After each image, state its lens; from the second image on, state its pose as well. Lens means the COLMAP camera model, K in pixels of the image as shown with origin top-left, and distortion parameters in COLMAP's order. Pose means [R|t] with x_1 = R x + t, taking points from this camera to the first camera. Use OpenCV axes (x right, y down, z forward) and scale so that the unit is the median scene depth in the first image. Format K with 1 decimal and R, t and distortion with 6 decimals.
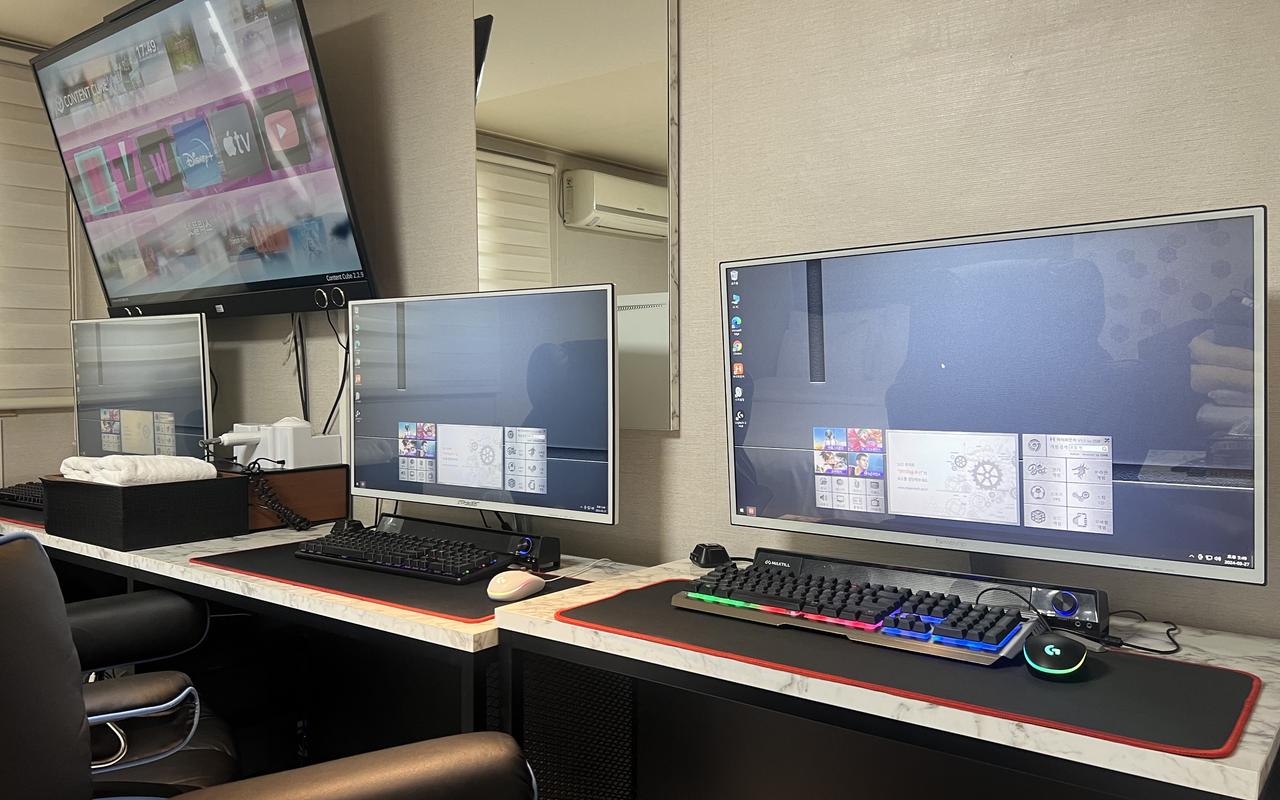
lens RADIAL K [[969.8, 0, 641.8], [0, 969.8, 395.4], [0, 0, 1]] dist [0.049145, -0.038230]
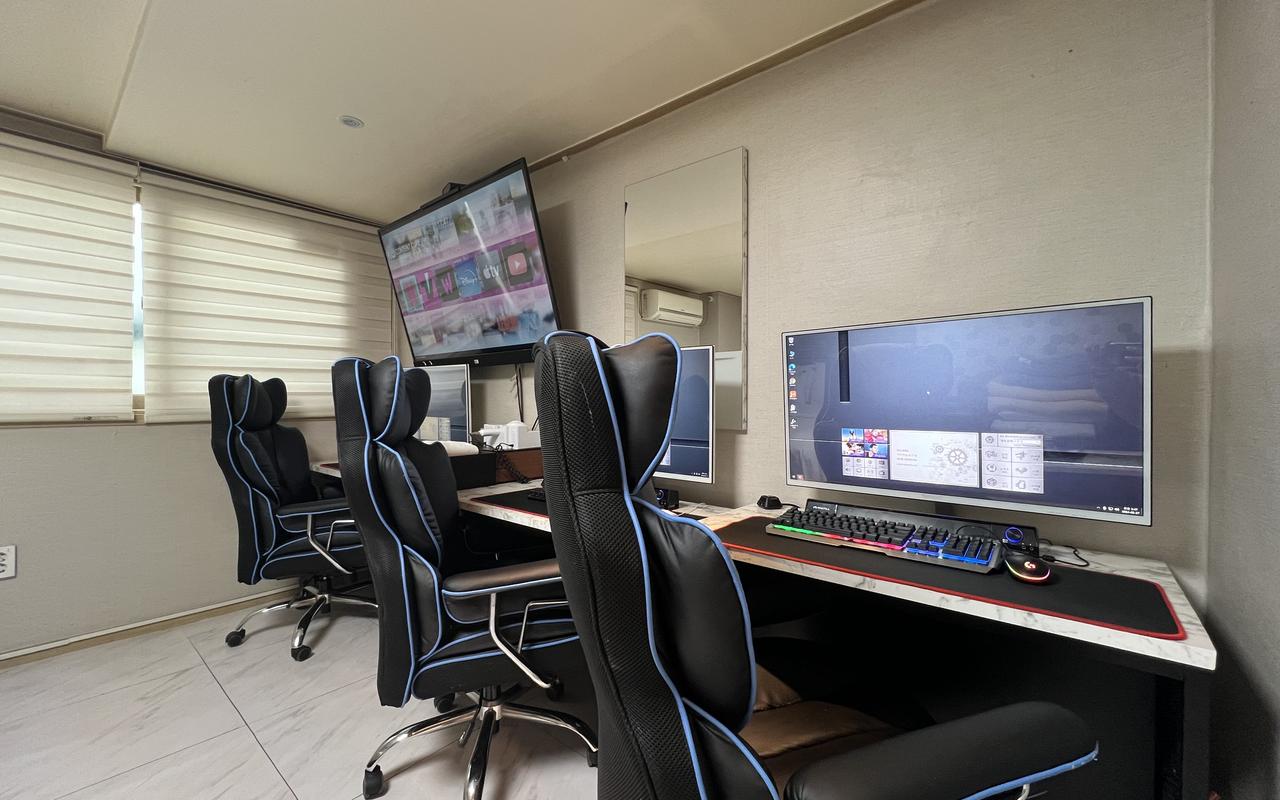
lens RADIAL K [[514.2, 0, 636.8], [0, 514.2, 395.7], [0, 0, 1]] dist [-0.001895, 0.001098]
pose [[0.999183, 0.005916, -0.039982, -0.128588], [-0.007179, 0.999477, -0.031518, 0.005598], [0.039775, 0.031780, 0.998703, 0.067906]]
